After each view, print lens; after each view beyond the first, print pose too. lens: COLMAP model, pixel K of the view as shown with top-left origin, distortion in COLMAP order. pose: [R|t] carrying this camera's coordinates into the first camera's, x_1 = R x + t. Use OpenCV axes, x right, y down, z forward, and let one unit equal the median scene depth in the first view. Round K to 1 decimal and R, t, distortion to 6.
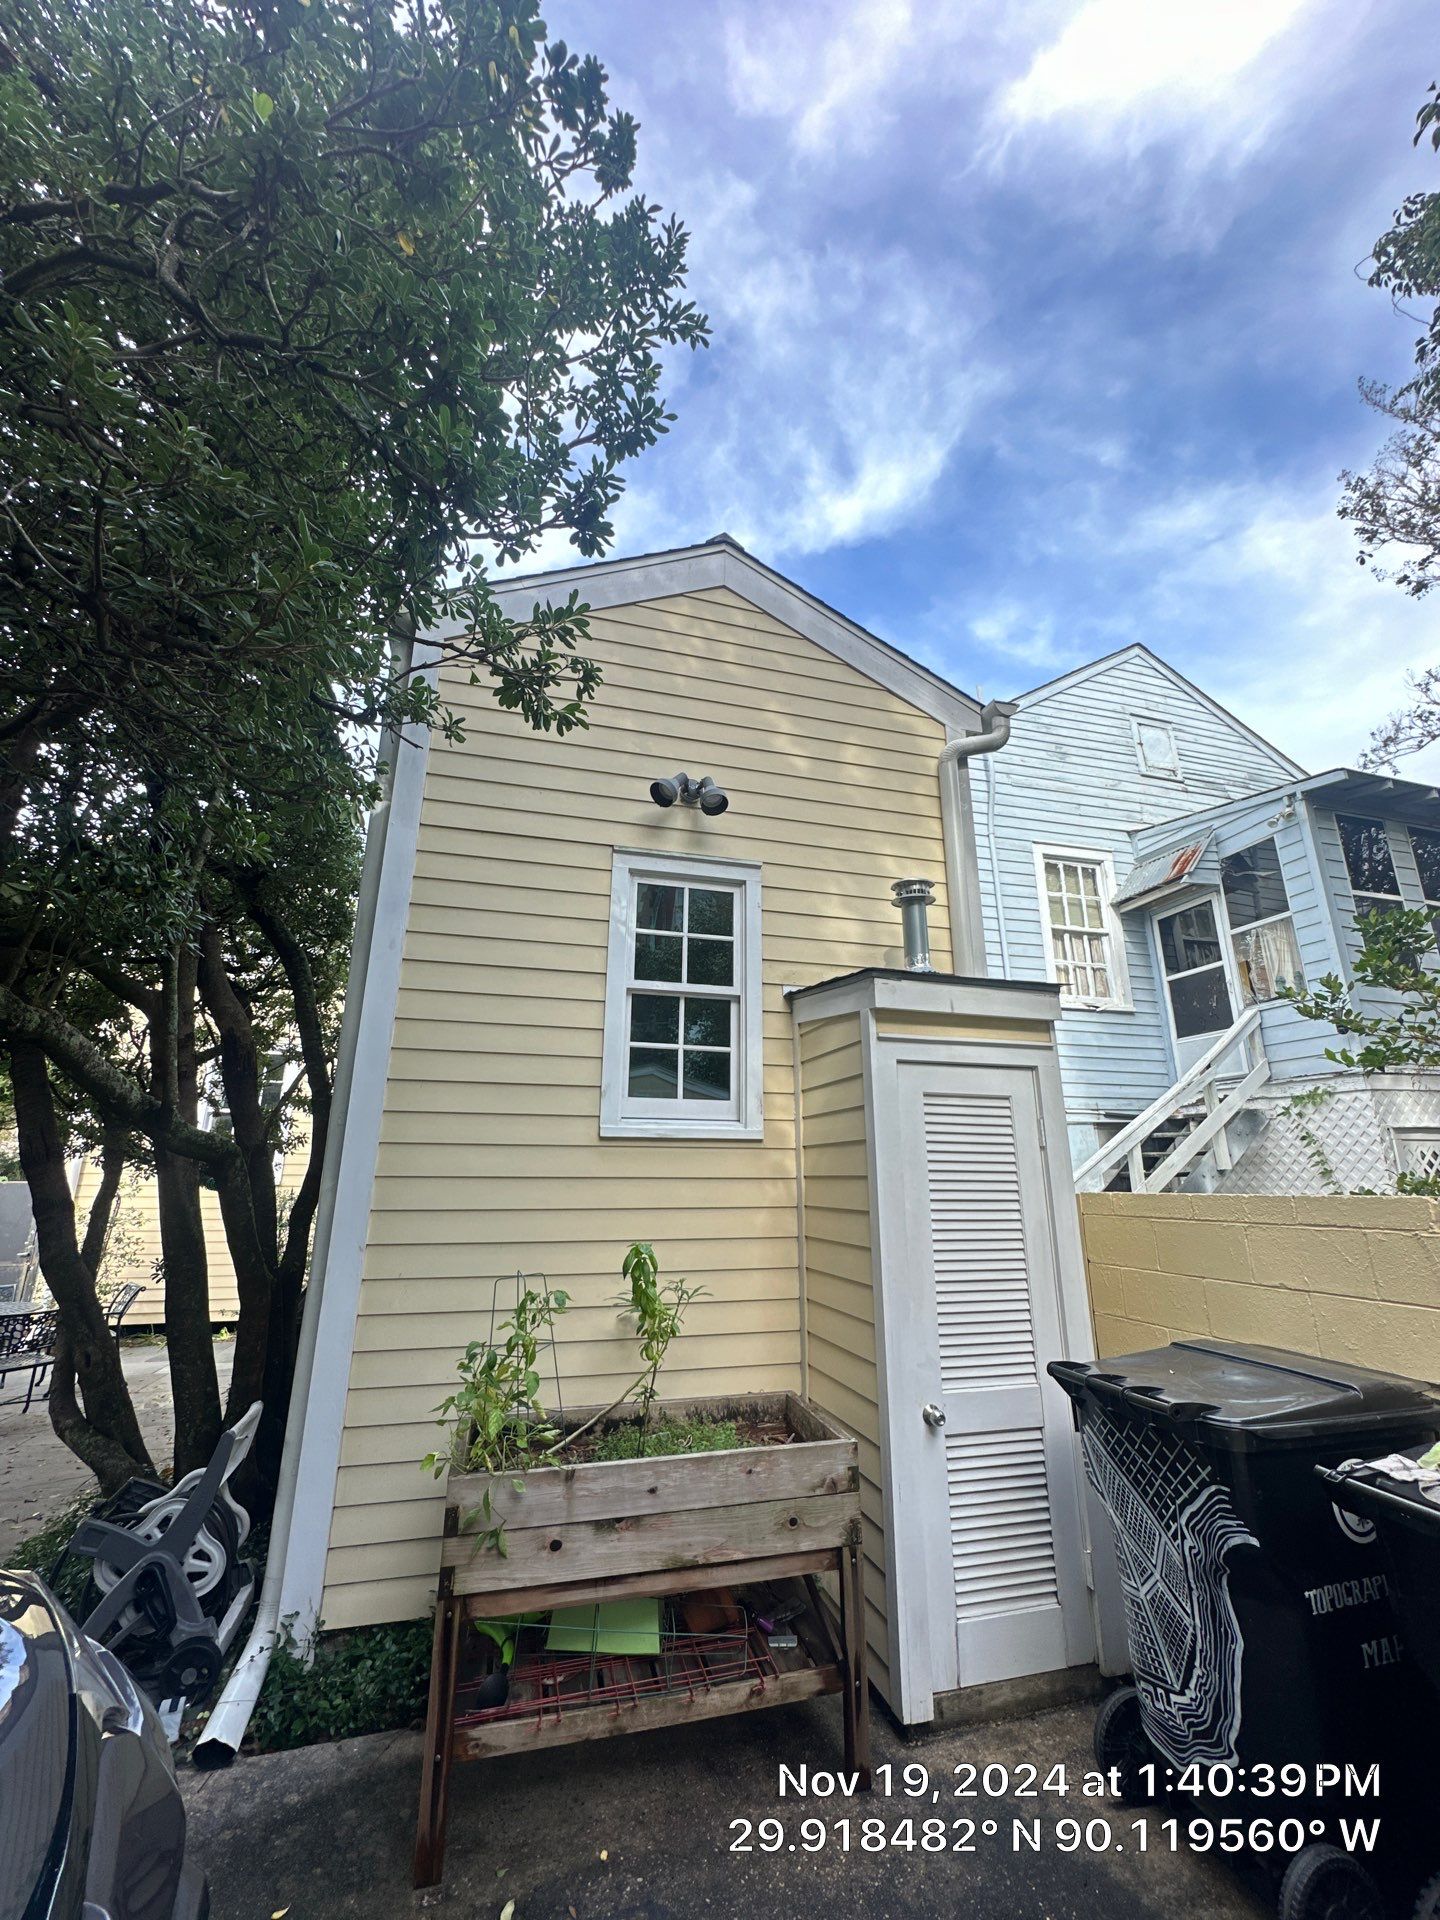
lens RADIAL K [[790.0, 0, 723.0], [0, 790.0, 950.9], [0, 0, 1]] dist [-0.004144, 0.000152]
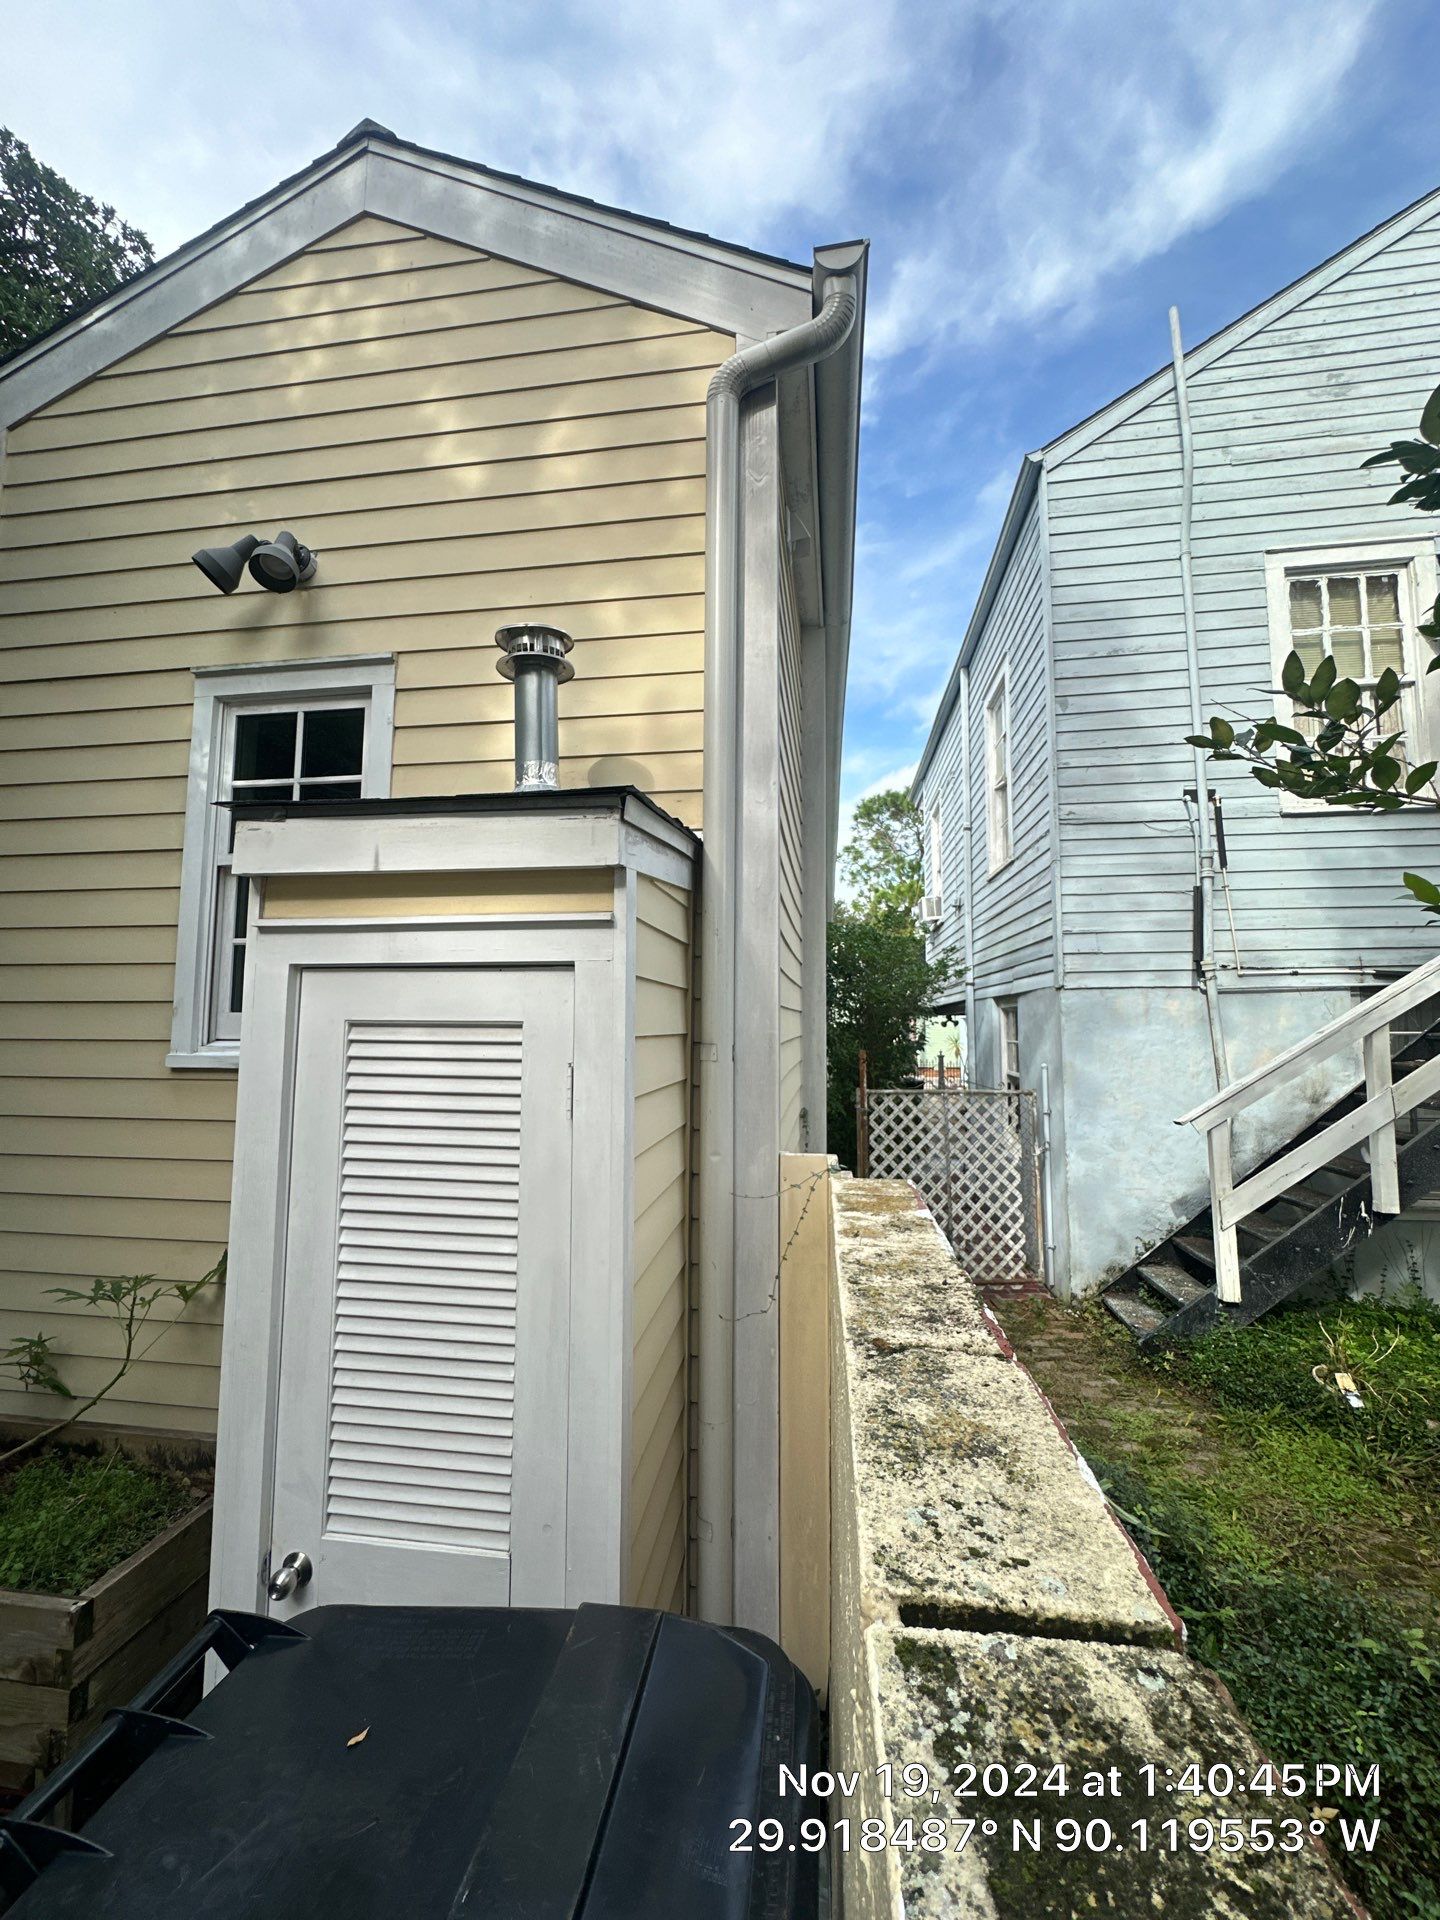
lens RADIAL K [[790.0, 0, 710.2], [0, 790.0, 959.0], [0, 0, 1]] dist [-0.004144, 0.000152]
pose [[0.913392, -0.036954, -0.405400, 0.499745], [0.114045, 0.979221, 0.167690, 0.051790], [0.390780, -0.199401, 0.898627, 0.430452]]
